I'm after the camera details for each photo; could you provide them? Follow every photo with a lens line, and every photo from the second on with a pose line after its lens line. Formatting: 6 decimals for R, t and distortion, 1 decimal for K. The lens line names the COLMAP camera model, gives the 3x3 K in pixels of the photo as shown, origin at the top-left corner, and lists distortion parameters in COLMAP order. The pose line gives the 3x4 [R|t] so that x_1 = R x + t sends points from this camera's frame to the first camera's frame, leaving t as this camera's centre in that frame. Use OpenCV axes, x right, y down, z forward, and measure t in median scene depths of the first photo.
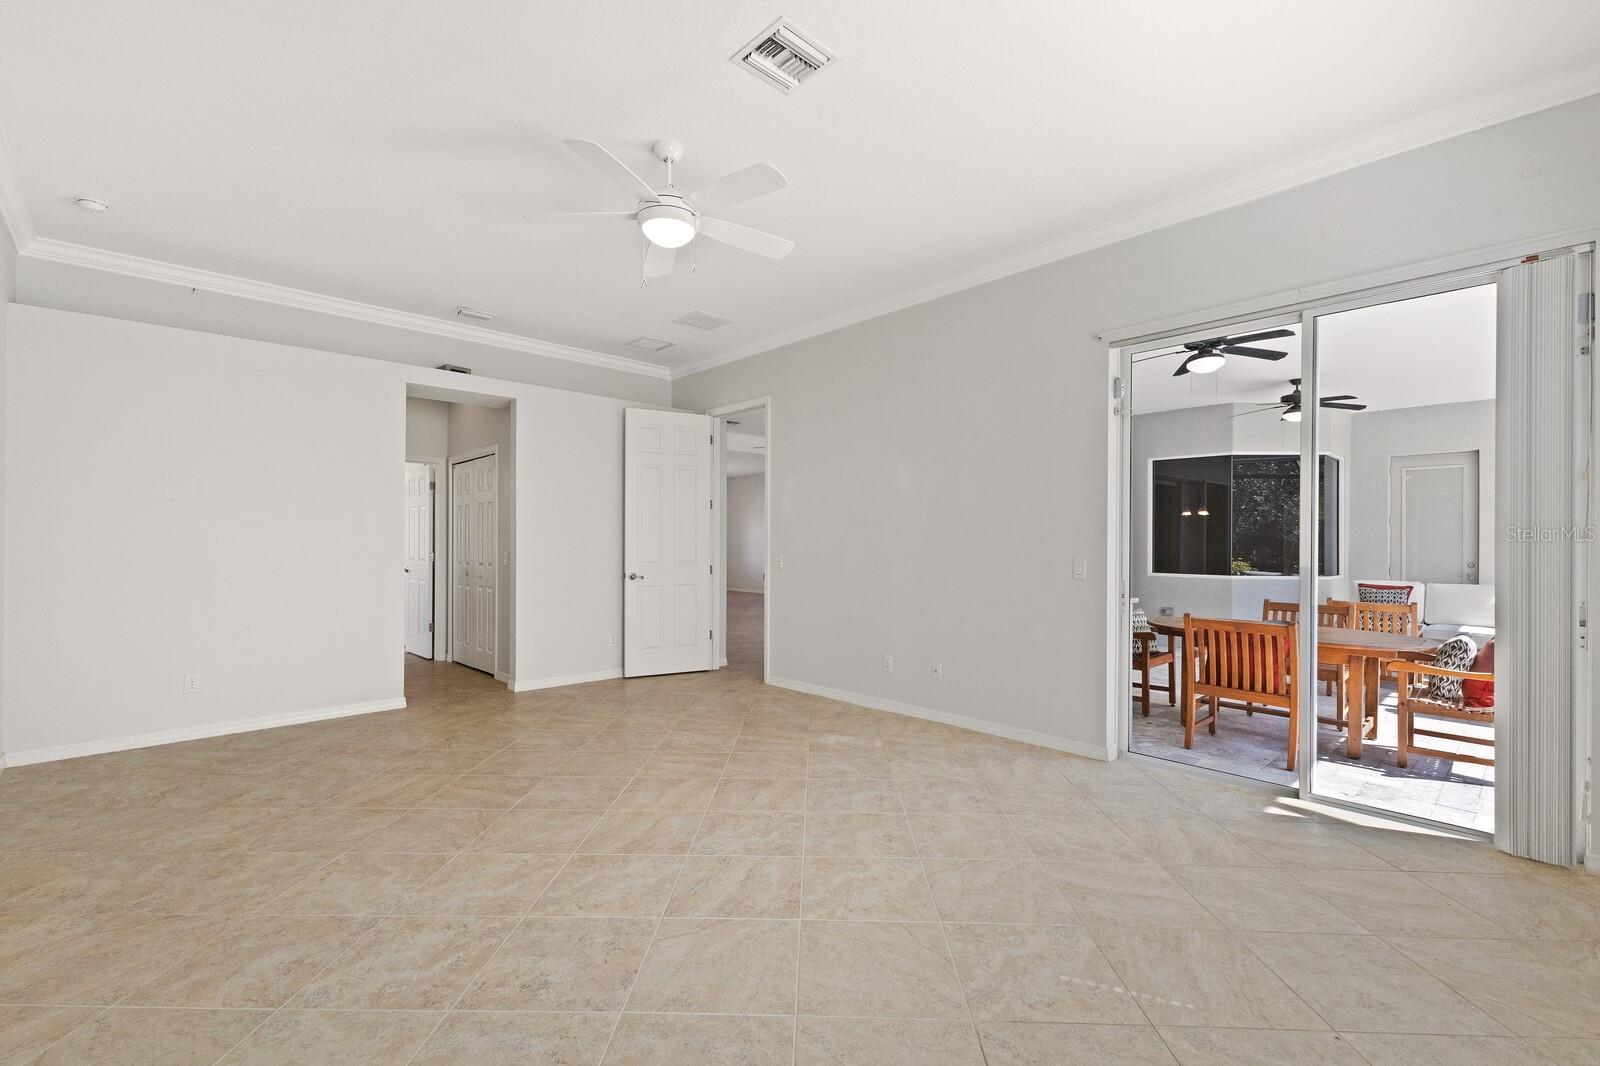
lens RADIAL K [[693.3, 0, 799.4], [0, 693.3, 539.9], [0, 0, 1]] dist [0.020472, -0.004069]
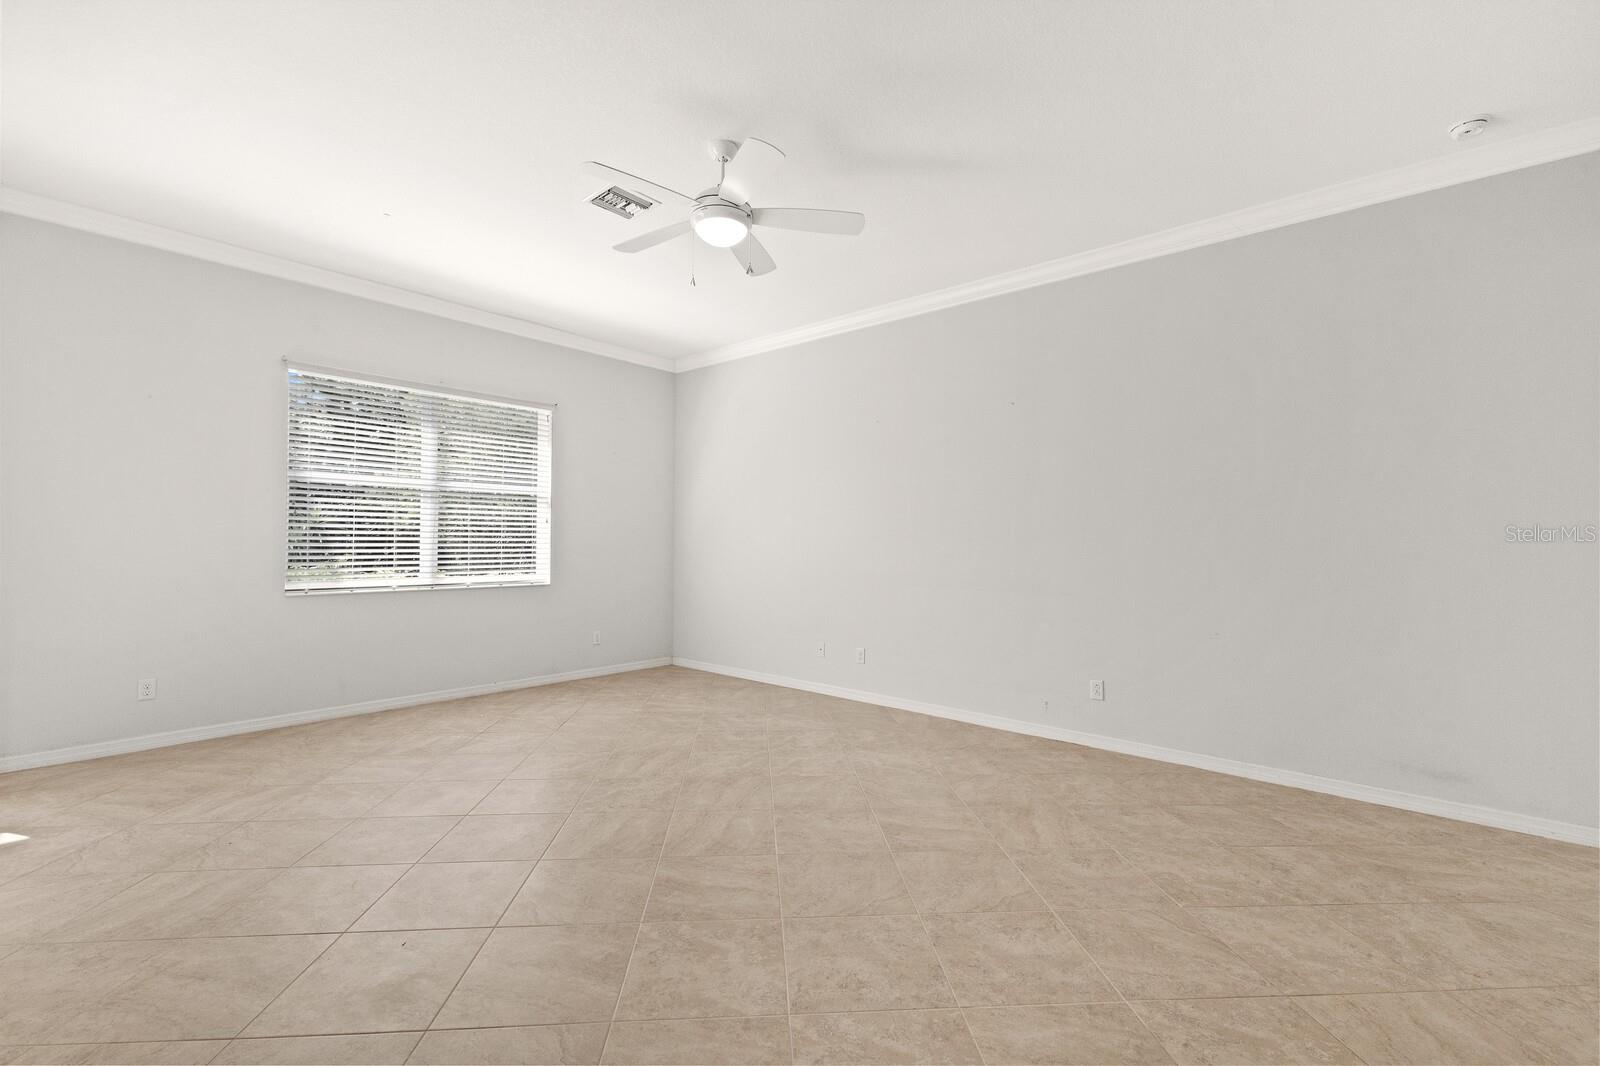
lens RADIAL K [[693.3, 0, 800.0], [0, 693.3, 536.3], [0, 0, 1]] dist [0.020472, -0.004069]
pose [[-0.995564, -0.013679, -0.093092, -0.207368], [-0.011922, 0.999741, -0.019404, 0.014442], [0.093333, -0.018208, -0.995468, 1.933578]]
